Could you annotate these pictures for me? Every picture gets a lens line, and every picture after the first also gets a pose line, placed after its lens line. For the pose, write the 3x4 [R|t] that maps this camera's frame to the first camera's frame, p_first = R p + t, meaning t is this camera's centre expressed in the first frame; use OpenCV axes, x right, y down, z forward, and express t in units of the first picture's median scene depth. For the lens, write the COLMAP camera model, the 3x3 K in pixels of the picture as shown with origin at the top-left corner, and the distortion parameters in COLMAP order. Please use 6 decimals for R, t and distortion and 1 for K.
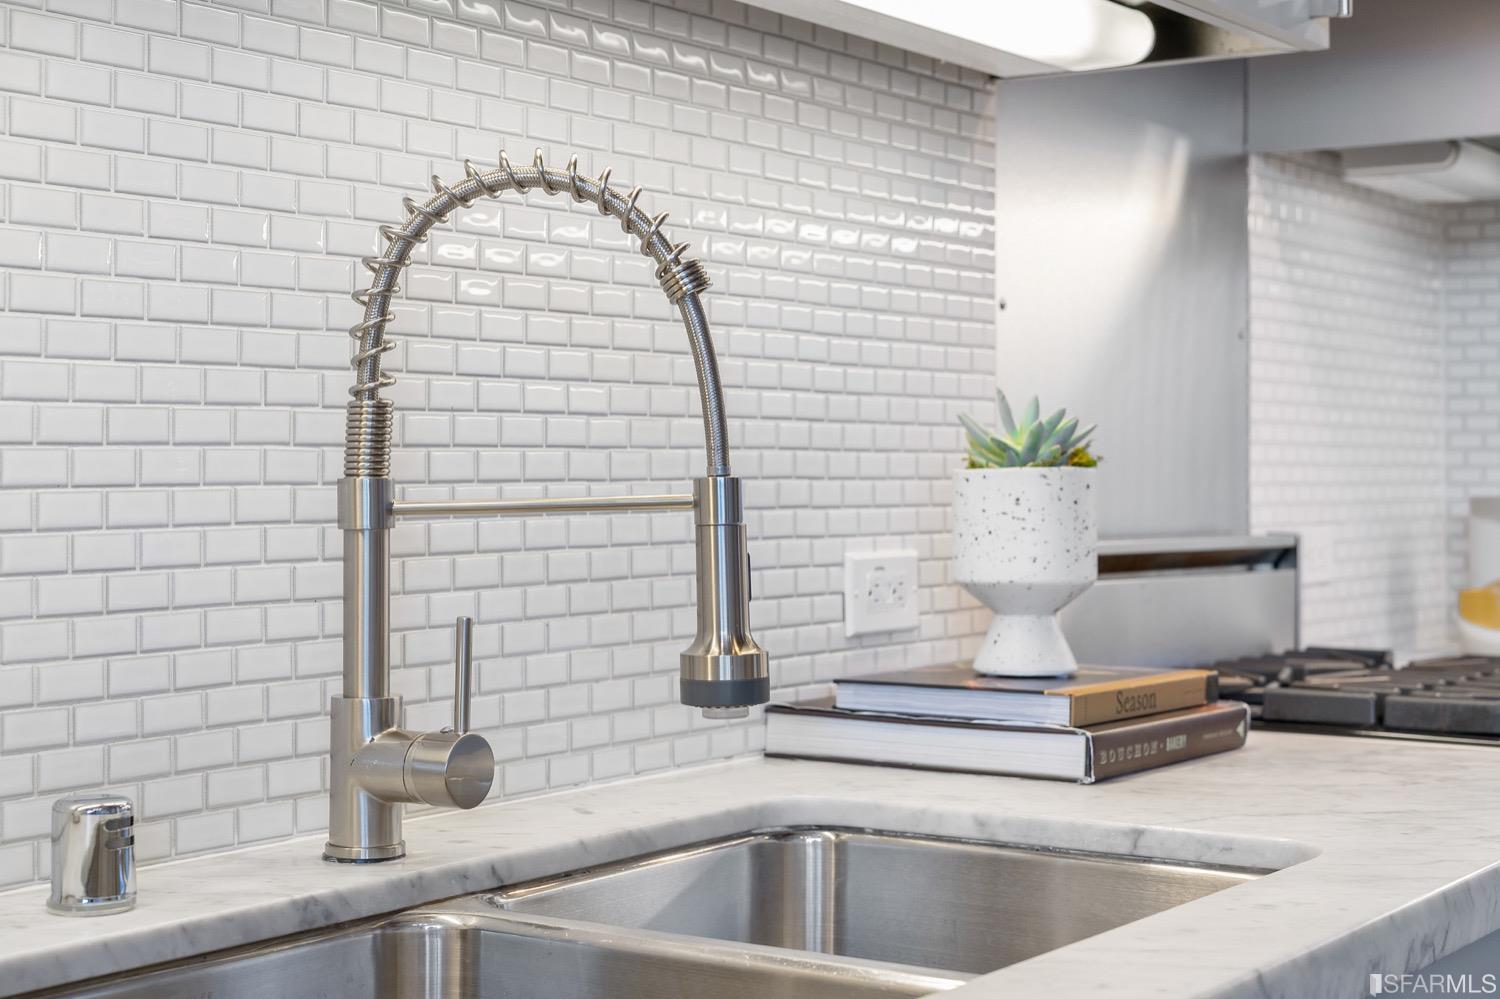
lens RADIAL K [[2352.8, 0, 743.3], [0, 2352.8, 491.0], [0, 0, 1]] dist [0.002037, 0.000000]
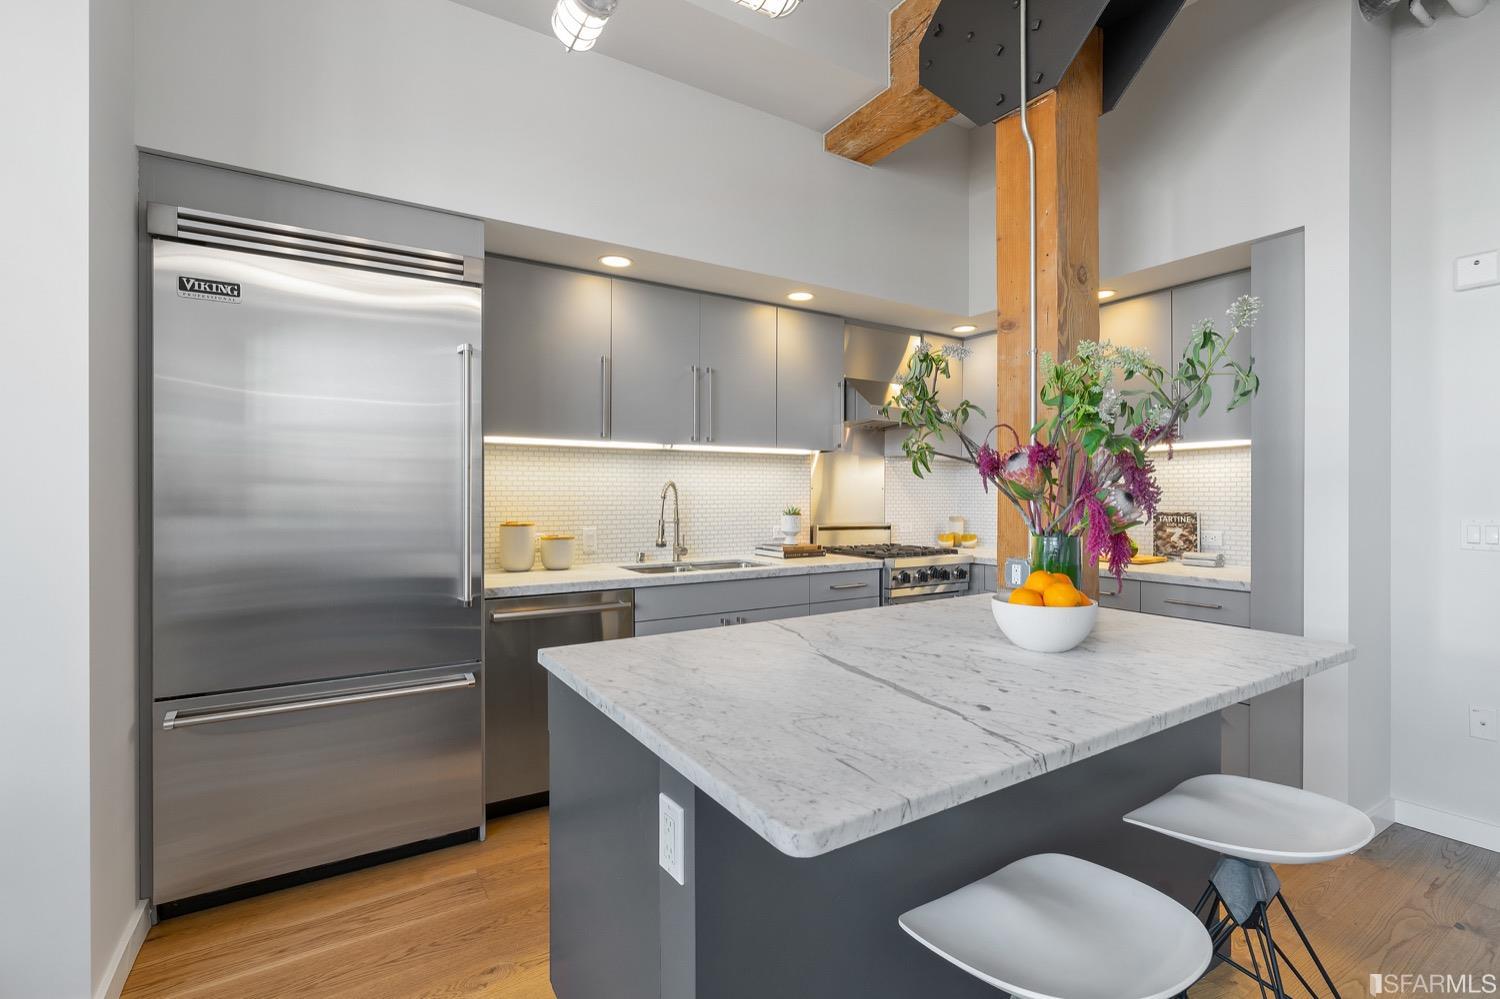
lens RADIAL K [[676.9, 0, 756.6], [0, 676.9, 500.4], [0, 0, 1]] dist [-0.009323, 0.002623]
pose [[0.911843, 0.001528, -0.410537, 0.865236], [-0.000668, 0.999997, 0.002236, -0.058809], [0.410539, -0.001765, 0.911841, -0.901552]]
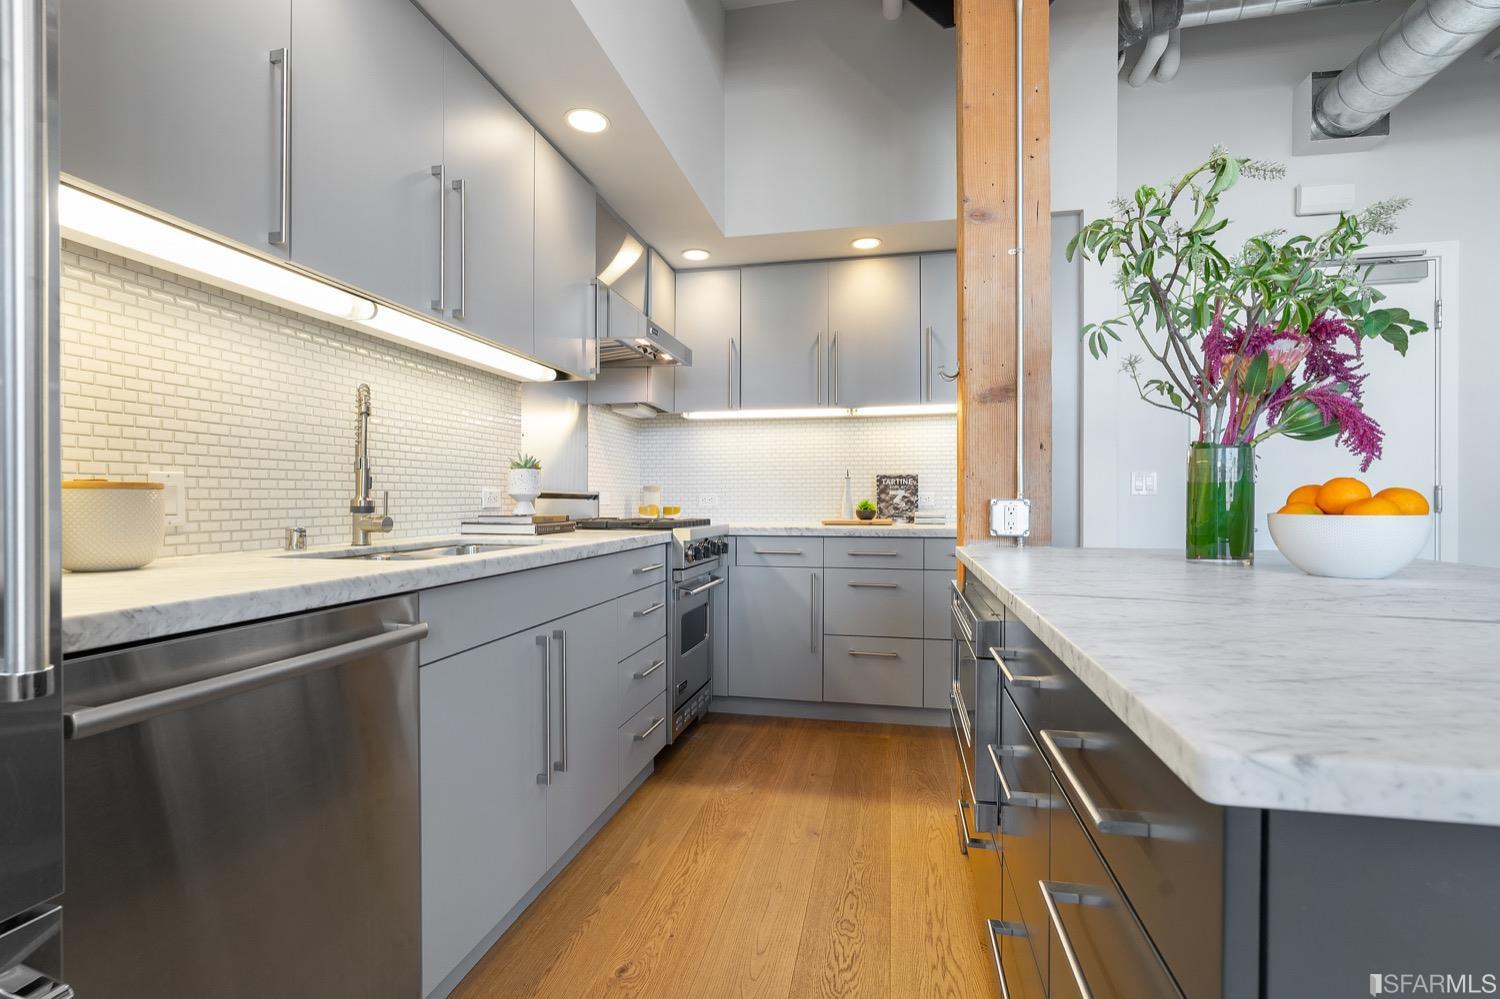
lens RADIAL K [[676.9, 0, 747.8], [0, 676.9, 503.8], [0, 0, 1]] dist [-0.009323, 0.002623]
pose [[0.925913, -0.003529, 0.377721, 0.027529], [0.004448, 0.999989, -0.001561, 0.060452], [-0.377711, 0.003125, 0.925918, -0.358229]]
